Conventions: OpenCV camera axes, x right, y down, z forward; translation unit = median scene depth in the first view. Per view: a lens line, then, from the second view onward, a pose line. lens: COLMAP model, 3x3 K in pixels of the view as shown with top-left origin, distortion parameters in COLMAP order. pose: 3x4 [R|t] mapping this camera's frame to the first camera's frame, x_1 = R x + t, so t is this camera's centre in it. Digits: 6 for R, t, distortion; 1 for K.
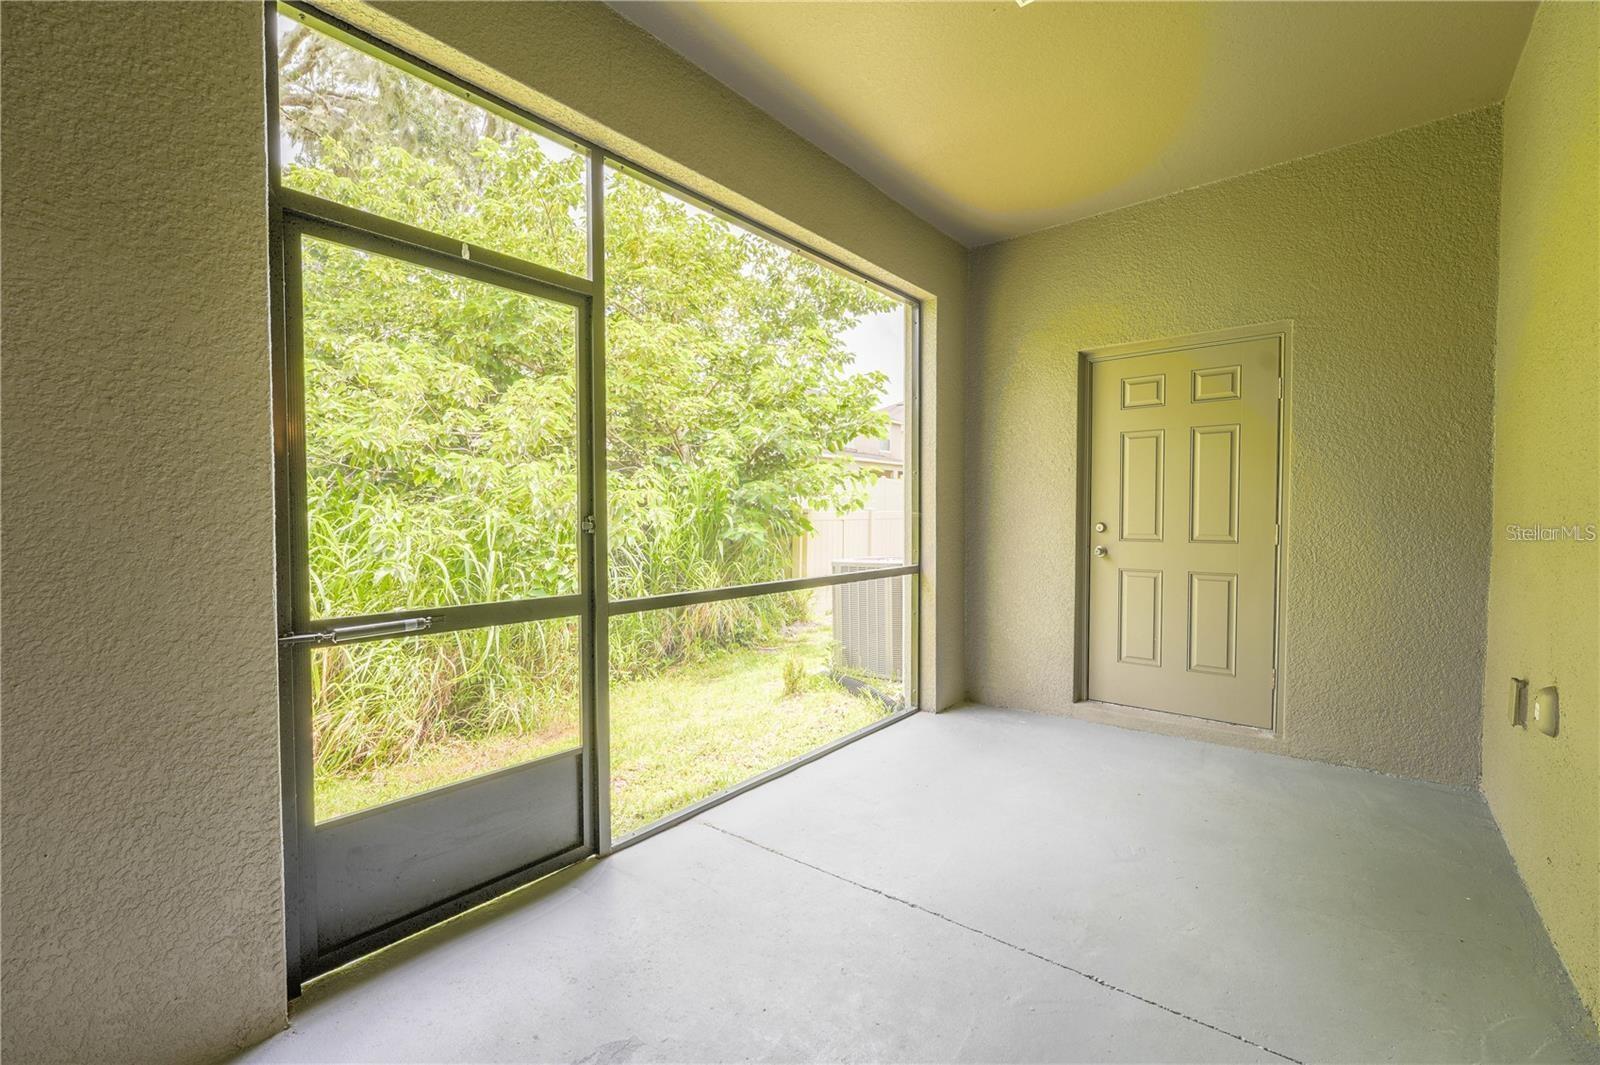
lens RADIAL K [[695.9, 0, 800.0], [0, 695.9, 532.5], [0, 0, 1]] dist [-0.000792, -0.000022]
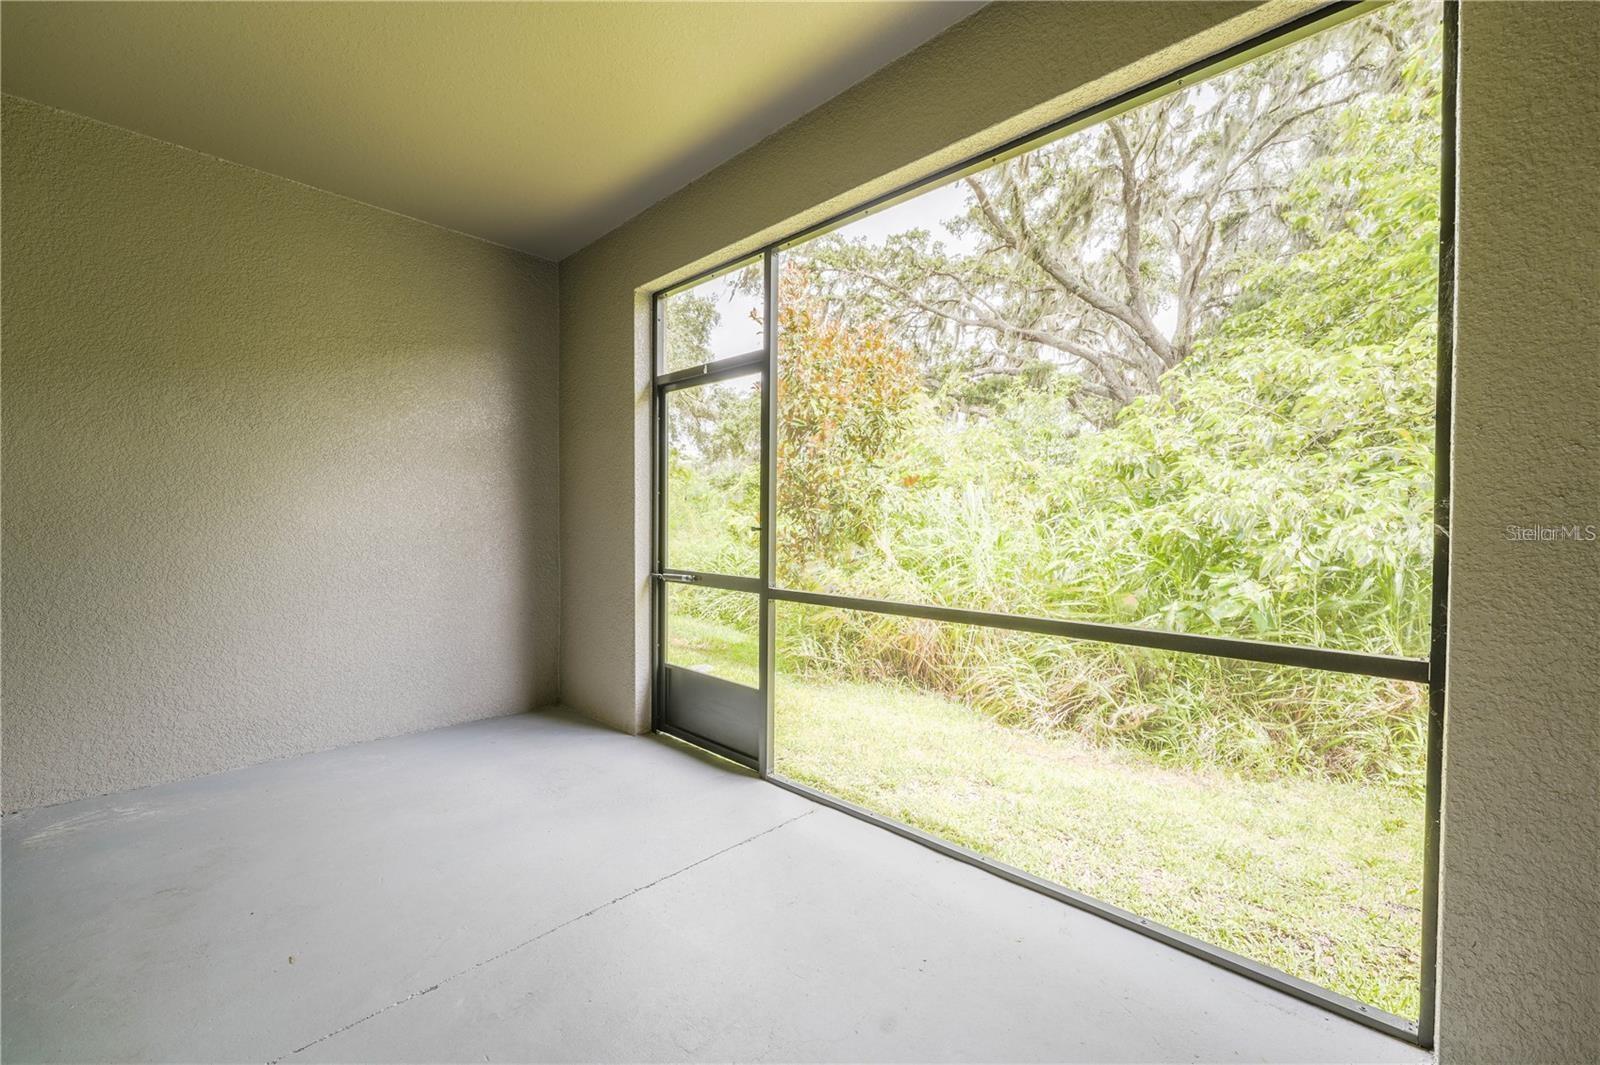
lens RADIAL K [[645.4, 0, 794.3], [0, 645.4, 528.5], [0, 0, 1]] dist [-0.001344, 0.000070]
pose [[-0.097014, 0.016020, -0.995154, 0.952029], [-0.031062, 0.999335, 0.019116, -0.036994], [0.994798, 0.032766, -0.096452, 1.191007]]
